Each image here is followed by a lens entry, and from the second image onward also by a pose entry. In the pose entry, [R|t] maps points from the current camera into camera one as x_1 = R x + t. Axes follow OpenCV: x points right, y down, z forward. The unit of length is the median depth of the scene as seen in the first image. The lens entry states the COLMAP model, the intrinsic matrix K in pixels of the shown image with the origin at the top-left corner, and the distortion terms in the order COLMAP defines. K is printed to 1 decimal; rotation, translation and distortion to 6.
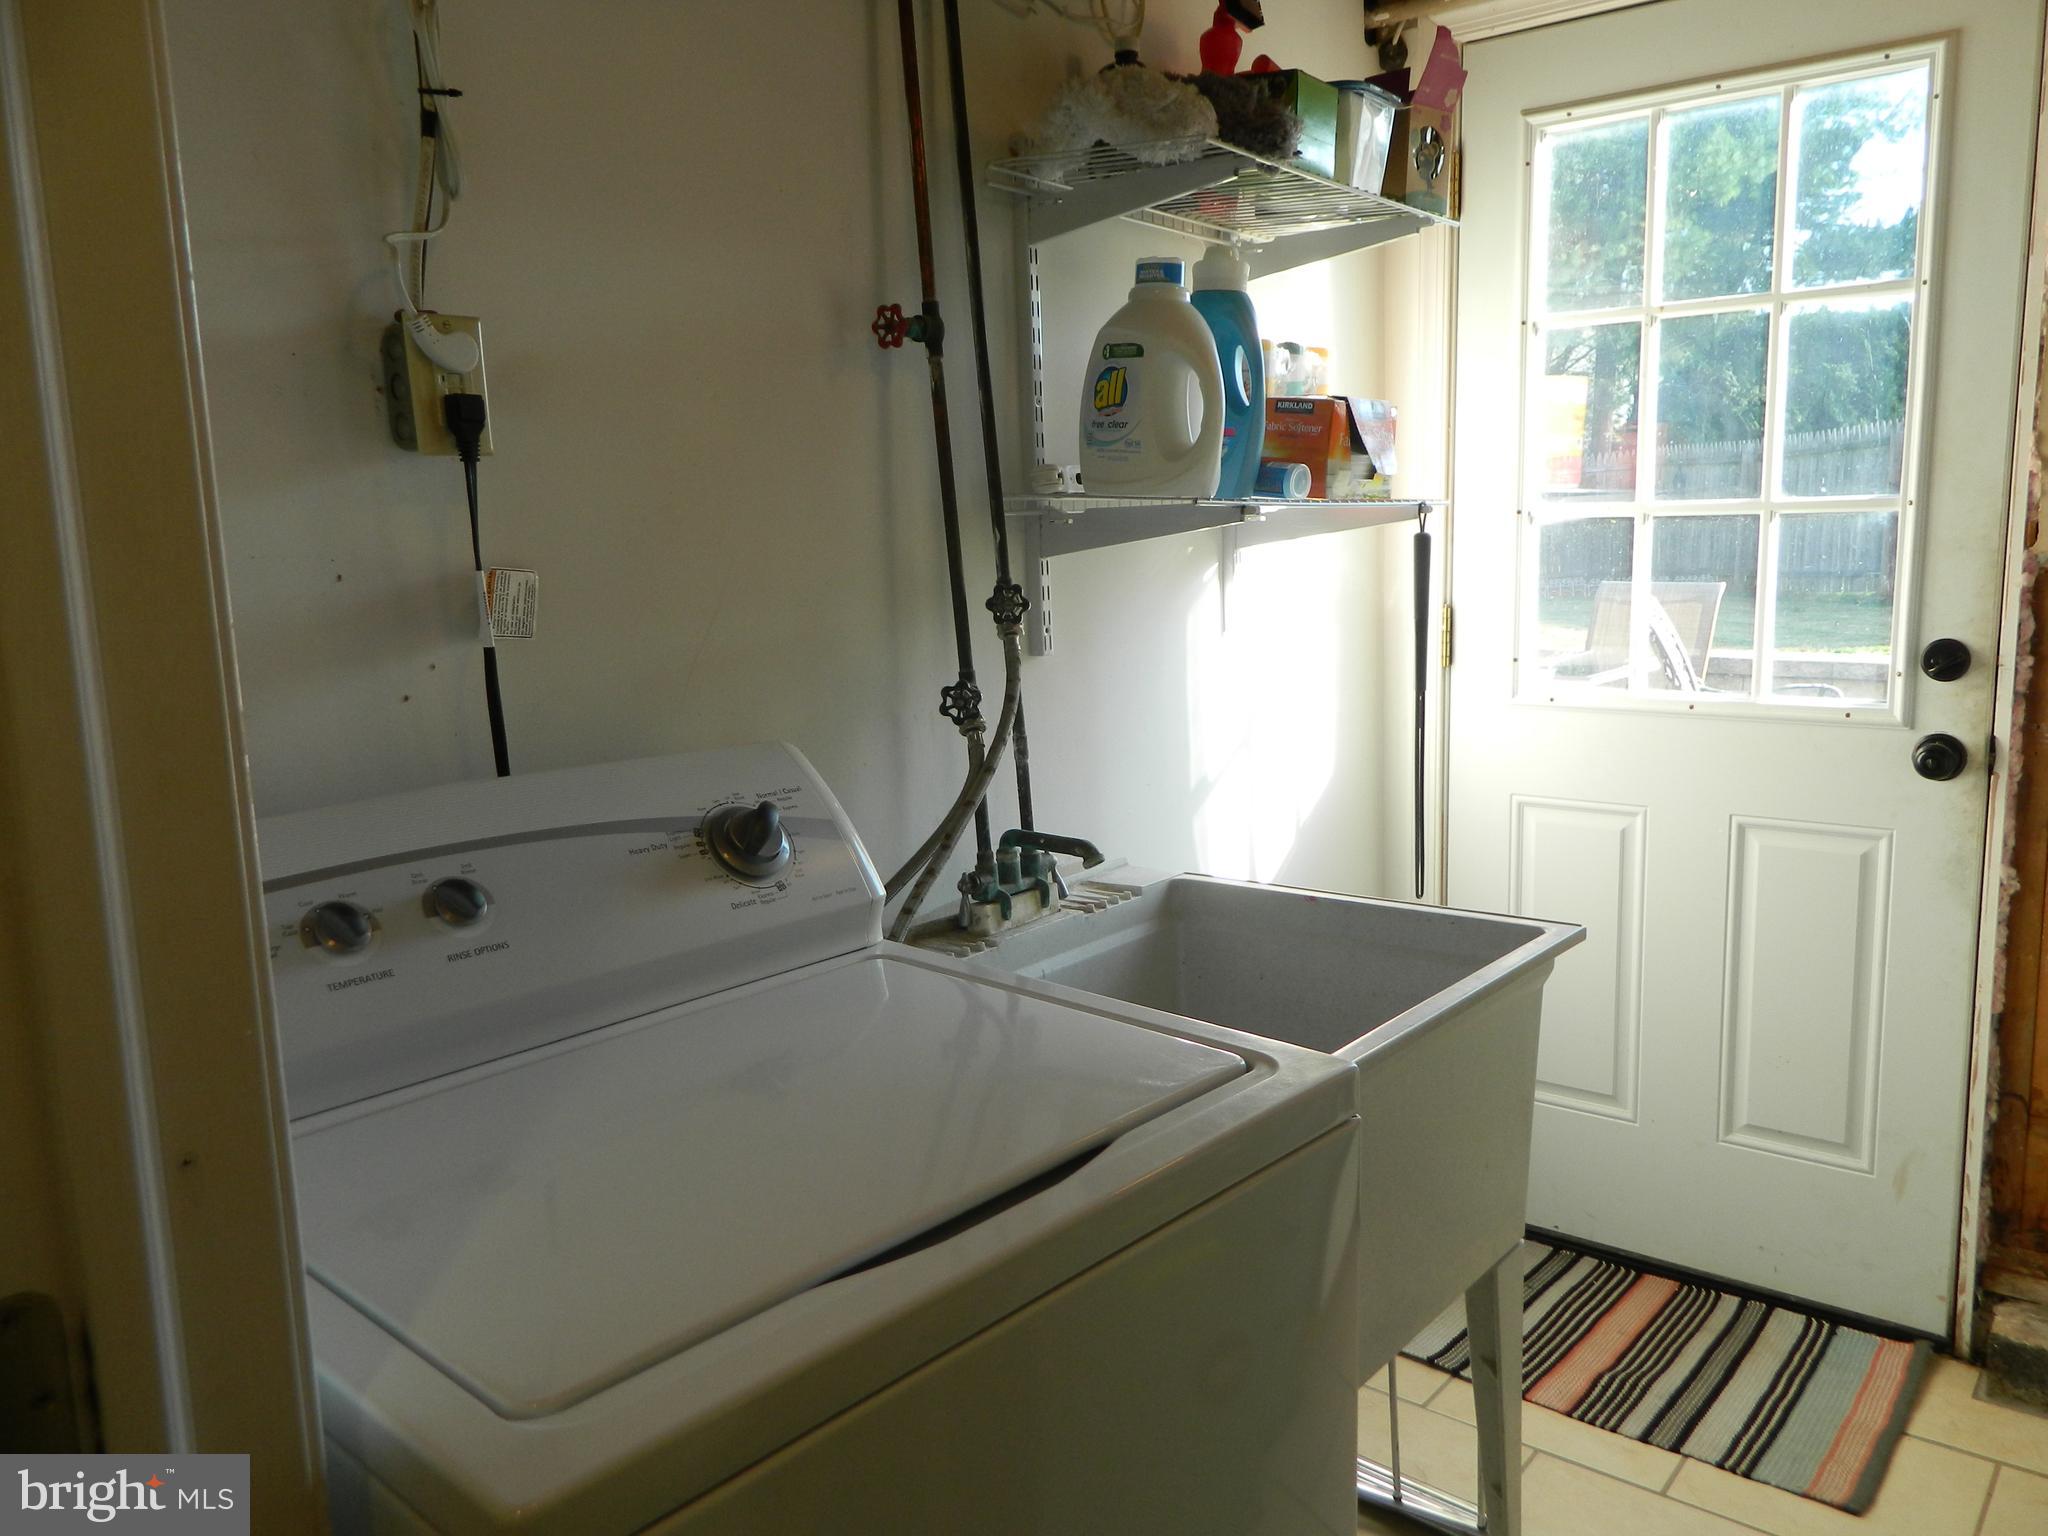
lens RADIAL K [[1516.1, 0, 1028.1], [0, 1516.1, 766.7], [0, 0, 1]] dist [0.012143, -0.008509]
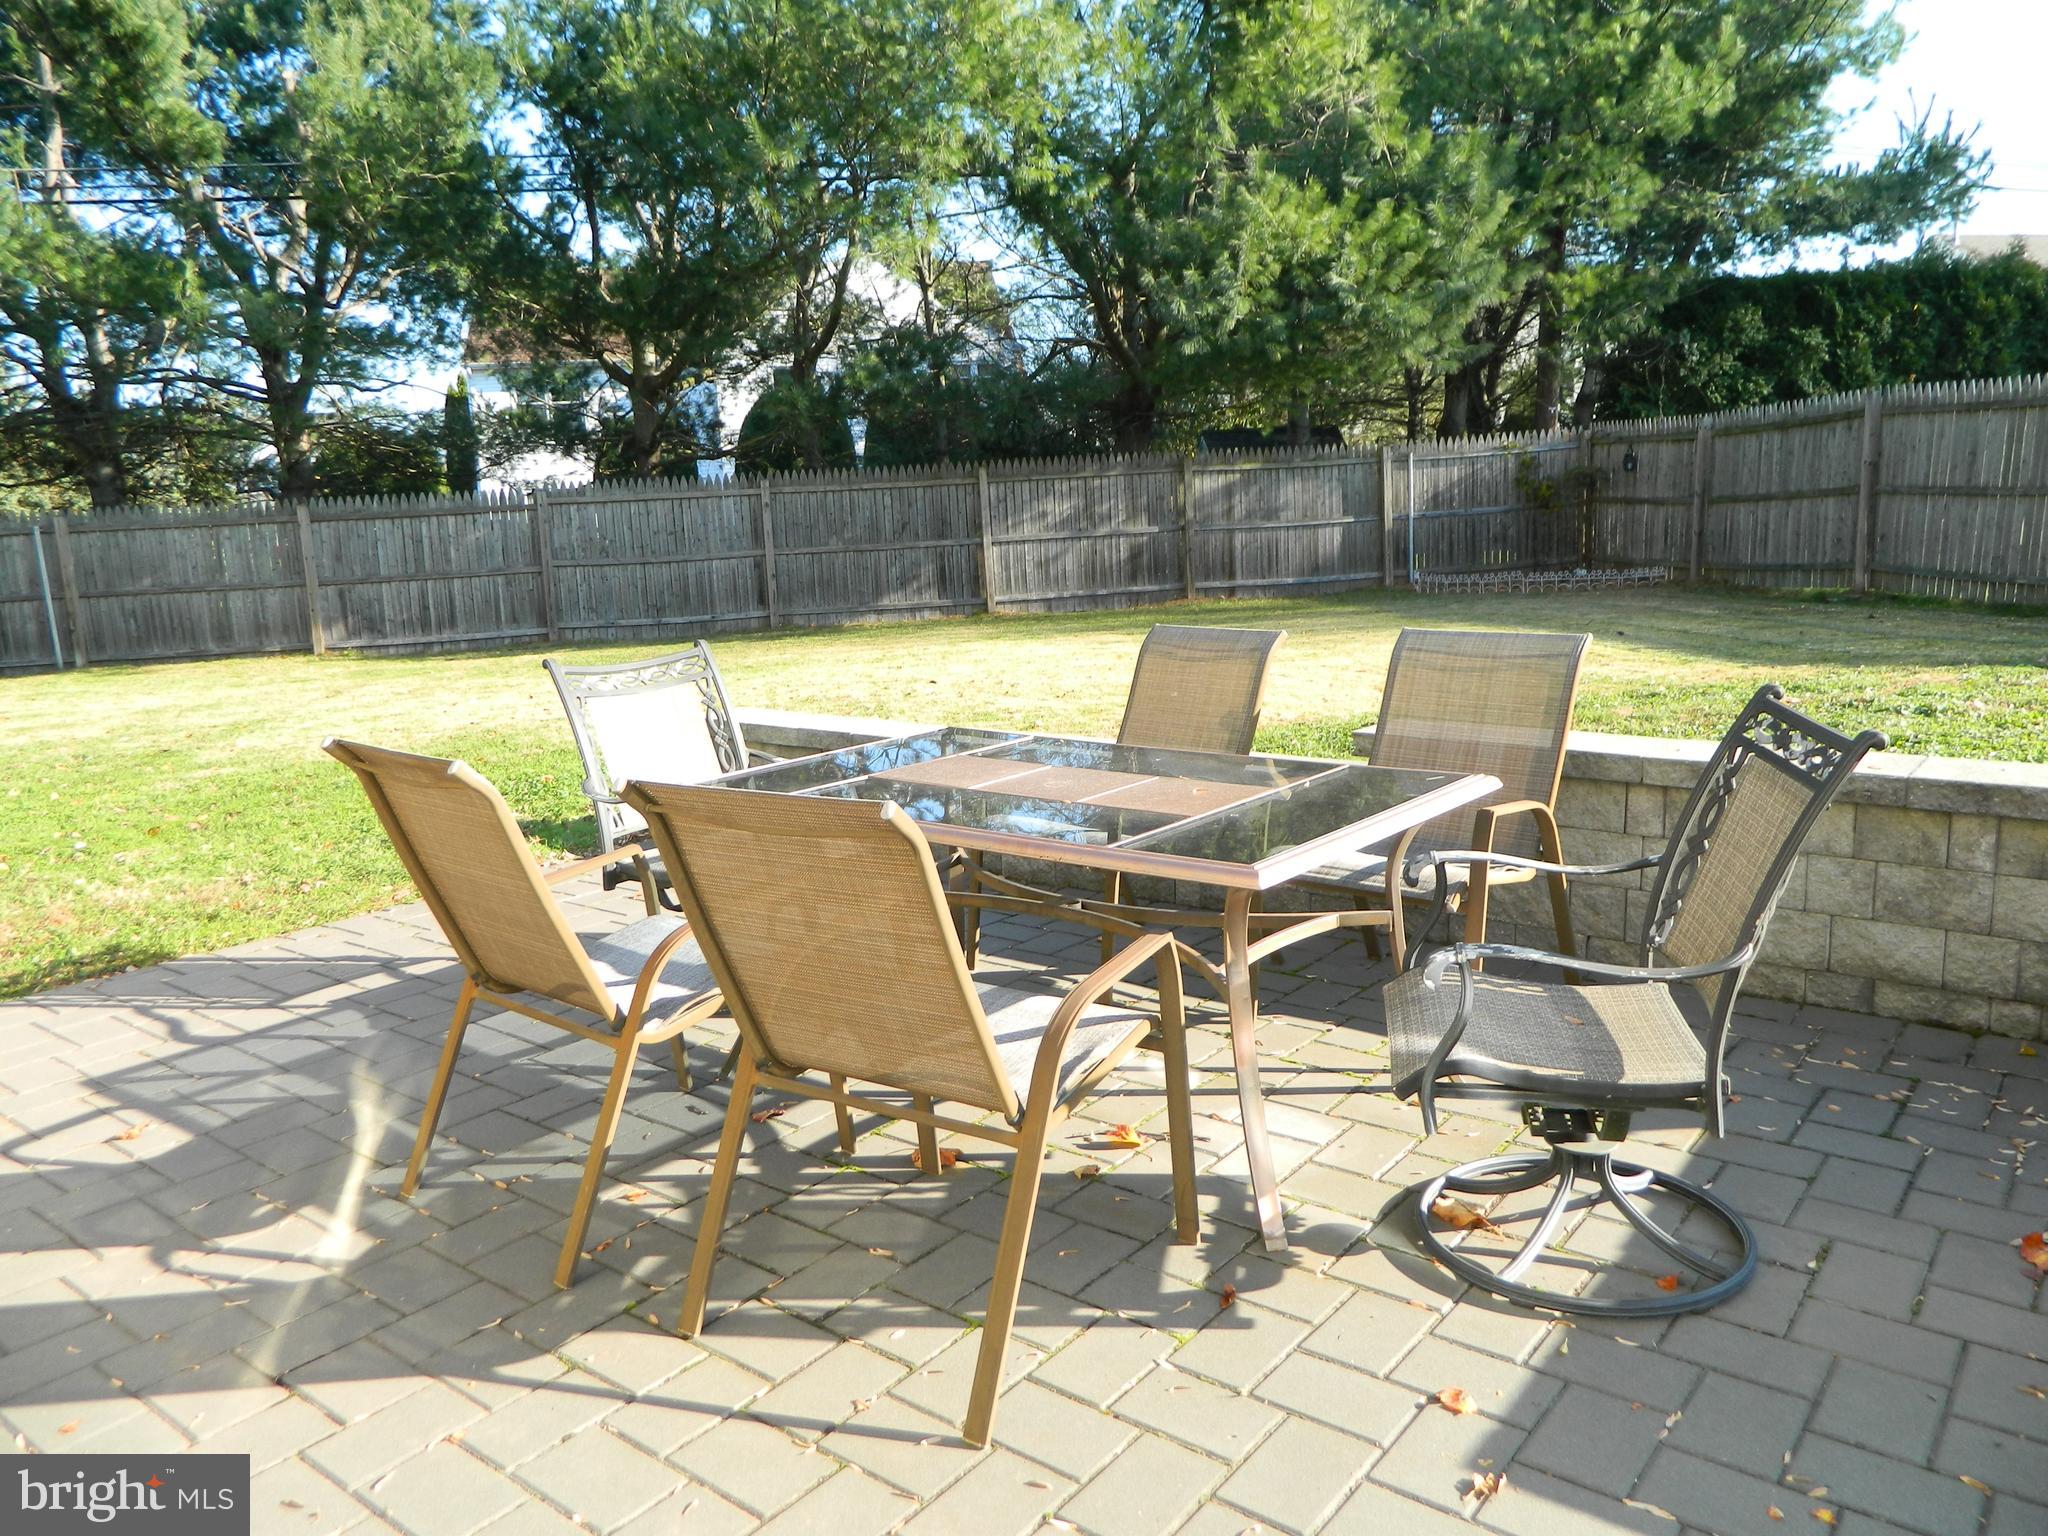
lens RADIAL K [[1516.1, 0, 1023.3], [0, 1516.1, 766.2], [0, 0, 1]] dist [0.012143, -0.008509]
pose [[0.999882, -0.012056, 0.009494, 0.065710], [0.011966, 0.999884, 0.009401, -0.022856], [-0.009606, -0.009287, 0.999911, 0.116908]]
